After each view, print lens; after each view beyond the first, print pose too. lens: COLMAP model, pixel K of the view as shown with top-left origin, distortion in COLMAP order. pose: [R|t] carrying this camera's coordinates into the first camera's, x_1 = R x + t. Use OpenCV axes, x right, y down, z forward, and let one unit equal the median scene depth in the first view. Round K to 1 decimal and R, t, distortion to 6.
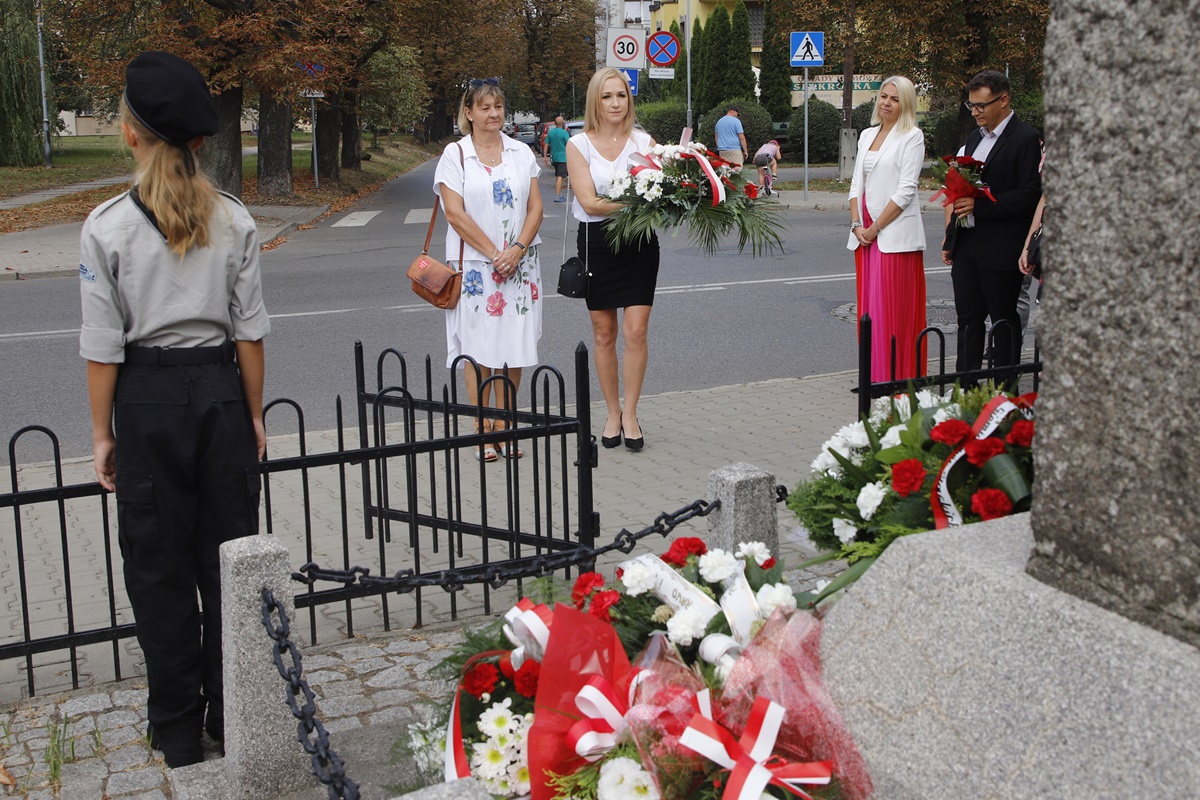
lens RADIAL K [[1440.3, 0, 612.4], [0, 1440.3, 325.9], [0, 0, 1]] dist [0.025060, 0.000000]
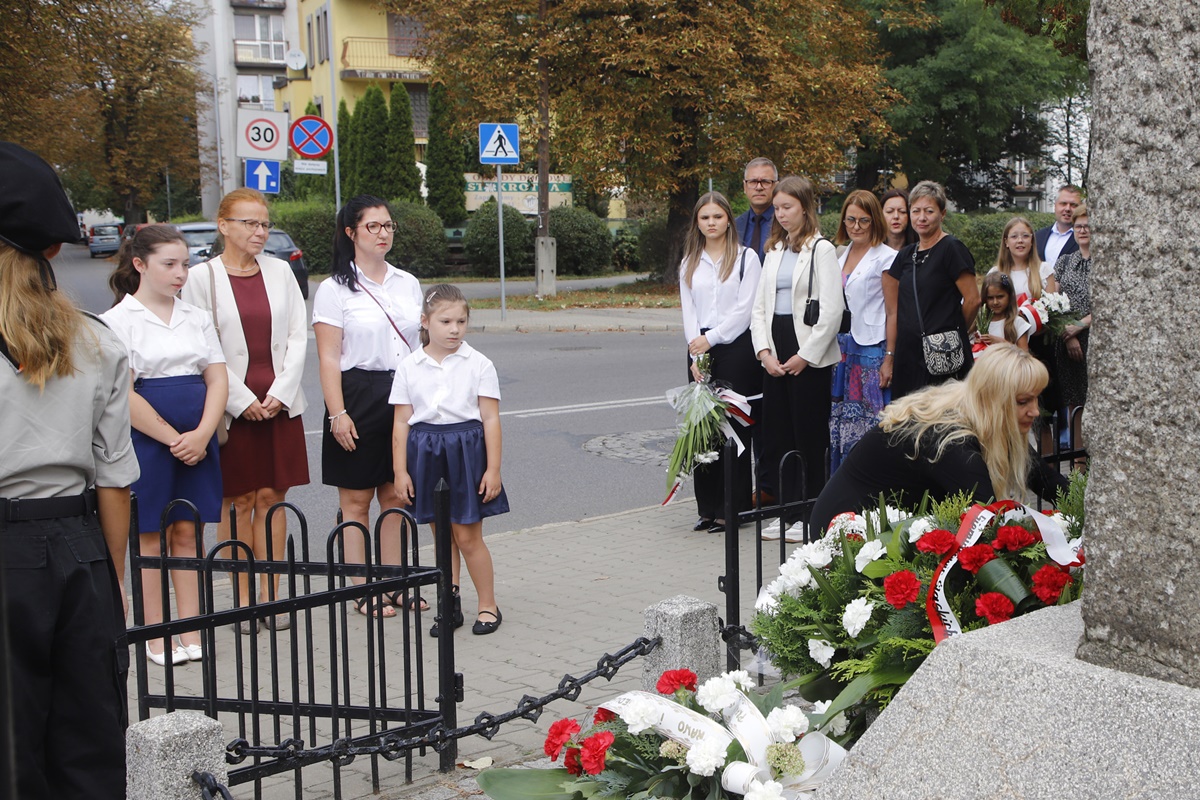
lens RADIAL K [[1711.6, 0, 830.1], [0, 1711.6, 403.3], [0, 0, 1]] dist [0.073071, 0.000000]
pose [[0.939874, -0.025314, 0.340583, -0.314676], [0.038573, 0.998736, -0.032217, 0.015401], [-0.339337, 0.043417, 0.939662, -0.143334]]
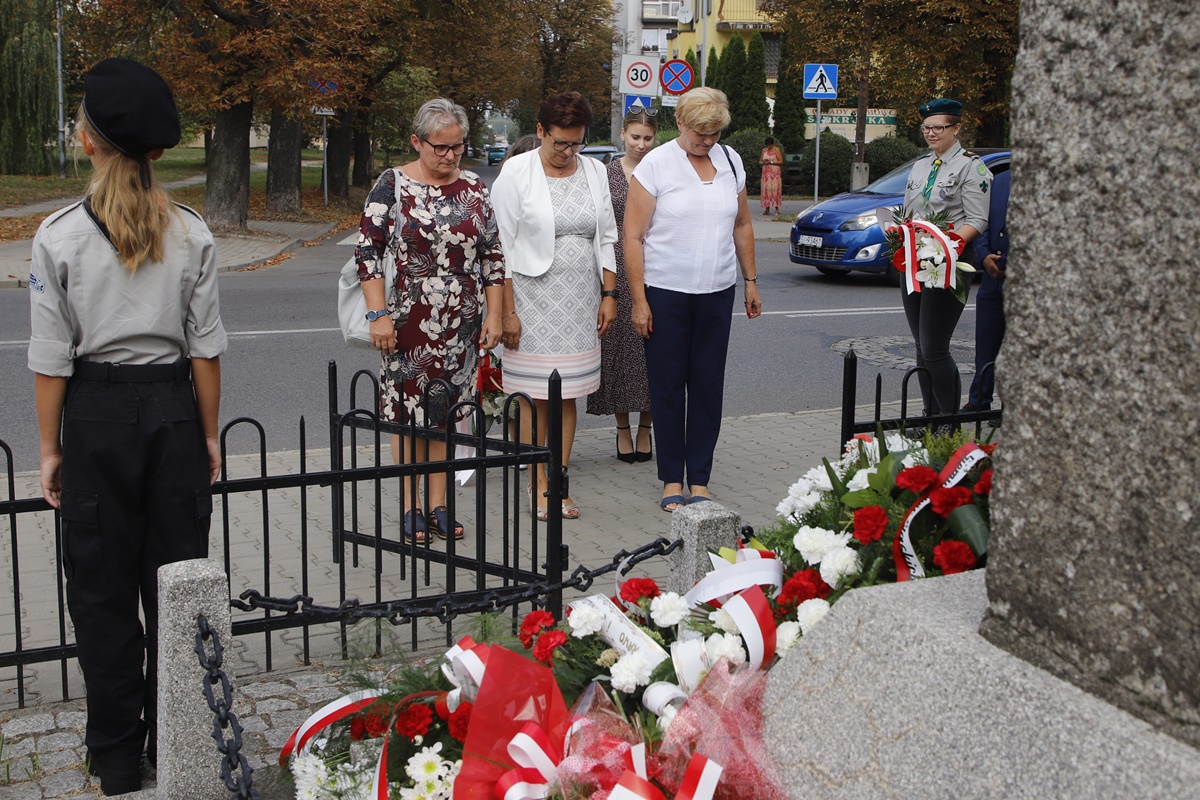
lens RADIAL K [[1440.3, 0, 590.4], [0, 1440.3, 334.9], [0, 0, 1]] dist [0.025060, 0.000000]
pose [[0.999177, 0.033854, -0.022328, 0.047265], [-0.034117, 0.999352, -0.011481, -0.004445], [0.021925, 0.012234, 0.999685, 0.050376]]
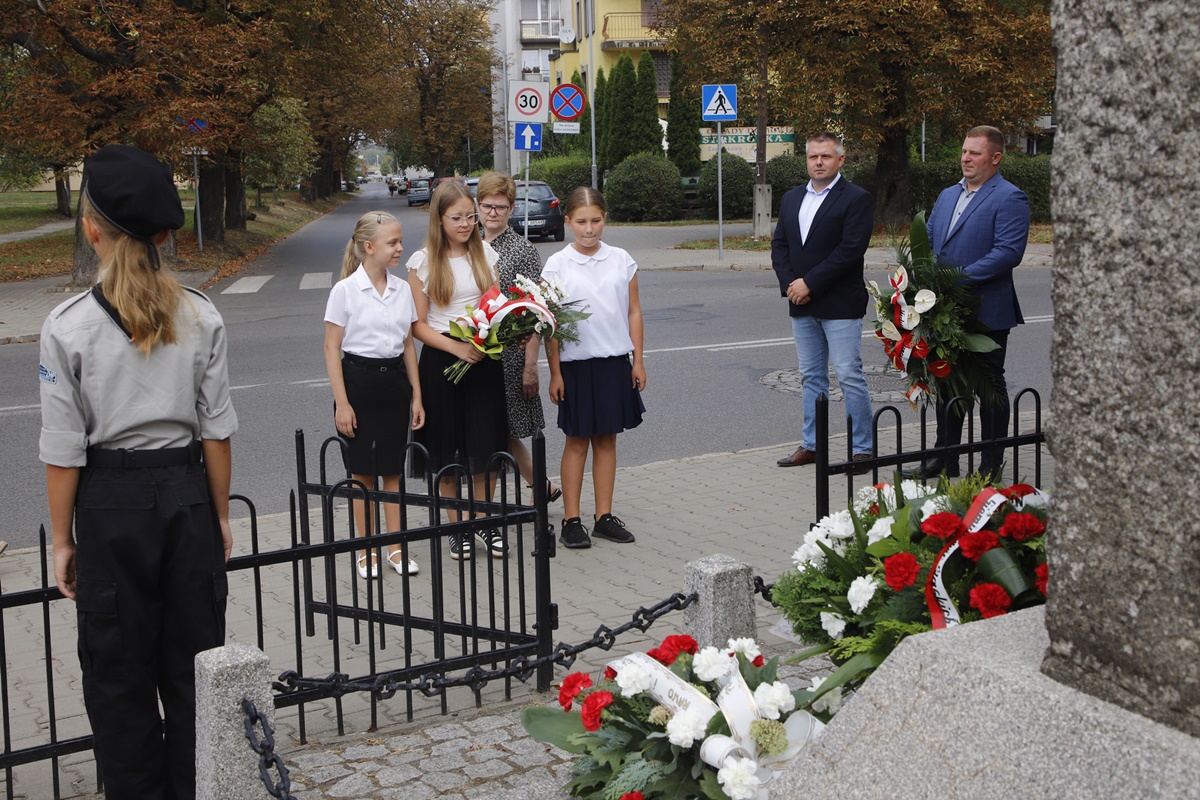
lens RADIAL K [[1522.4, 0, 583.9], [0, 1522.4, 347.0], [0, 0, 1]] dist [0.115928, 0.000000]
pose [[0.998663, -0.013480, 0.049913, -0.083647], [0.014847, 0.999522, -0.027120, -0.031760], [-0.049524, 0.027825, 0.998385, -0.068574]]
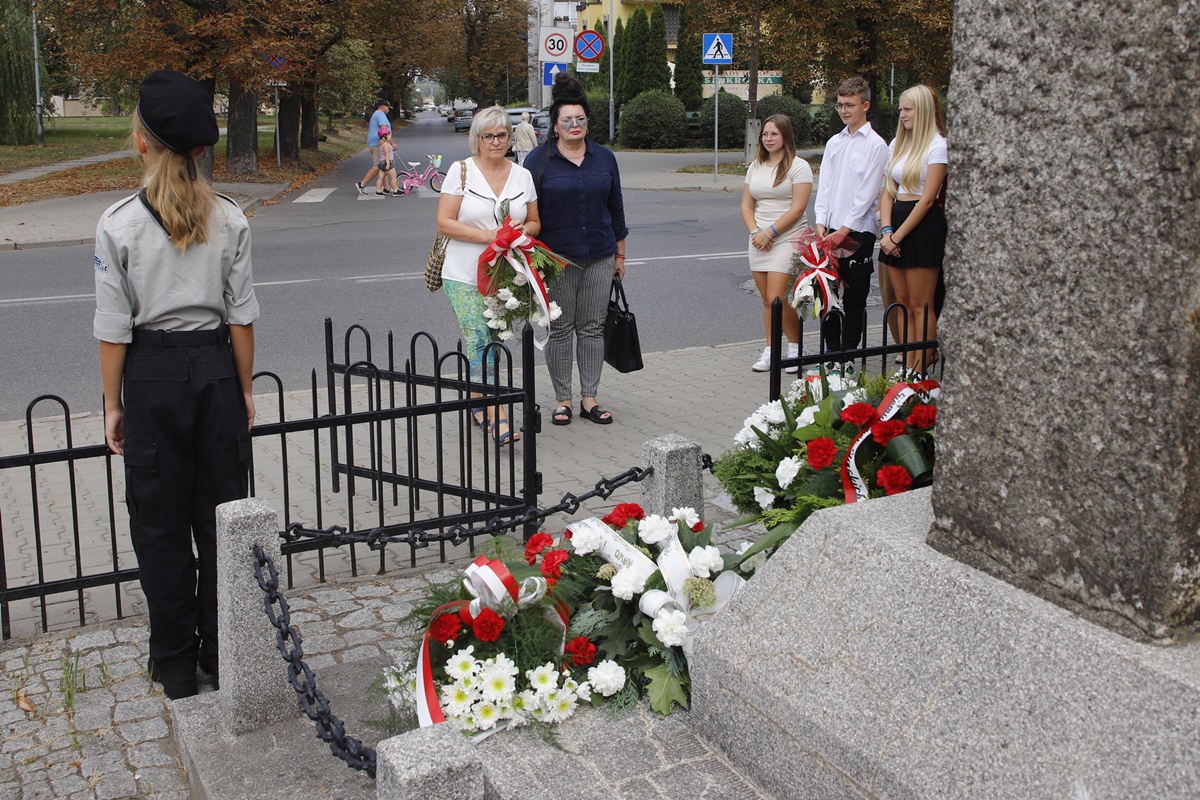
lens RADIAL K [[1289.0, 0, 562.6], [0, 1289.0, 288.1], [0, 0, 1]] dist [-0.028491, 0.000000]
pose [[0.999793, 0.009138, 0.018202, -0.026100], [-0.009125, 0.999958, -0.000842, -0.030332], [-0.018209, 0.000676, 0.999834, -0.024880]]
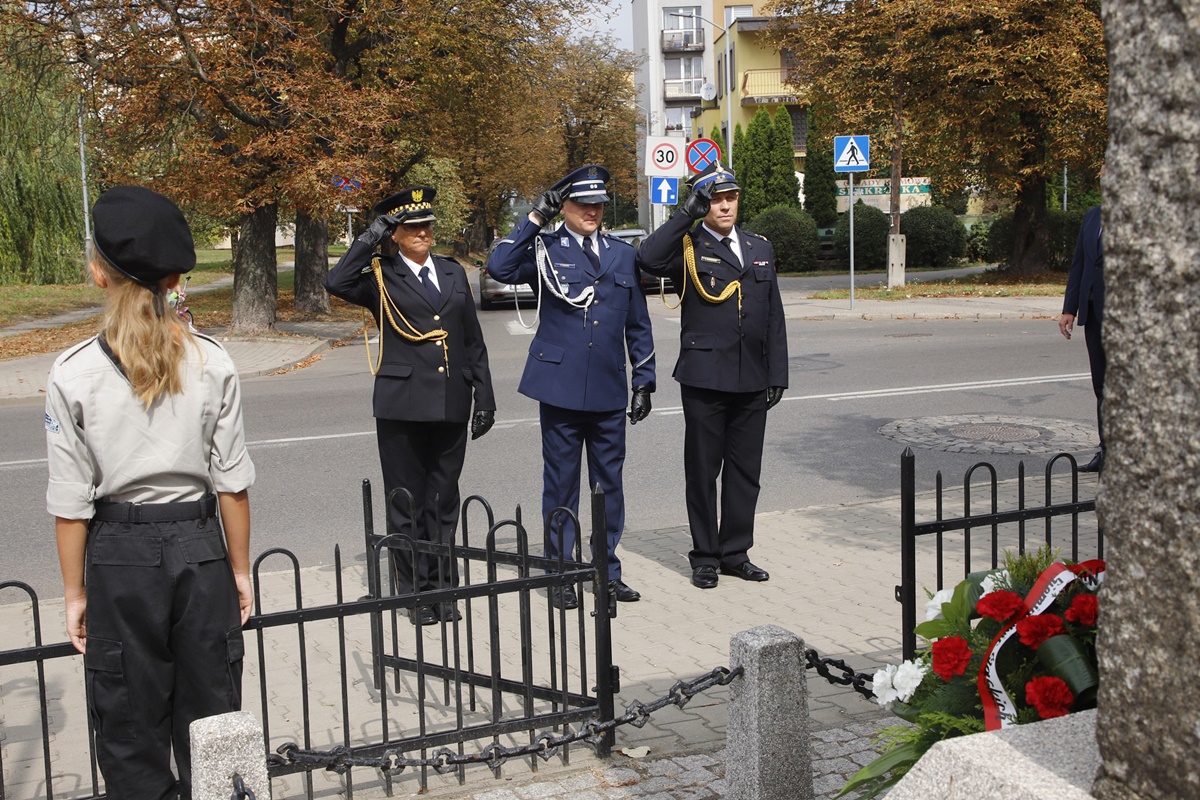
lens RADIAL K [[1453.1, 0, 560.2], [0, 1453.1, 398.6], [0, 0, 1]] dist [0.078431, 0.000000]
pose [[0.997735, -0.008576, -0.066719, 0.036463], [0.006907, 0.999658, -0.025207, -0.040560], [0.066913, 0.024689, 0.997453, 0.115828]]
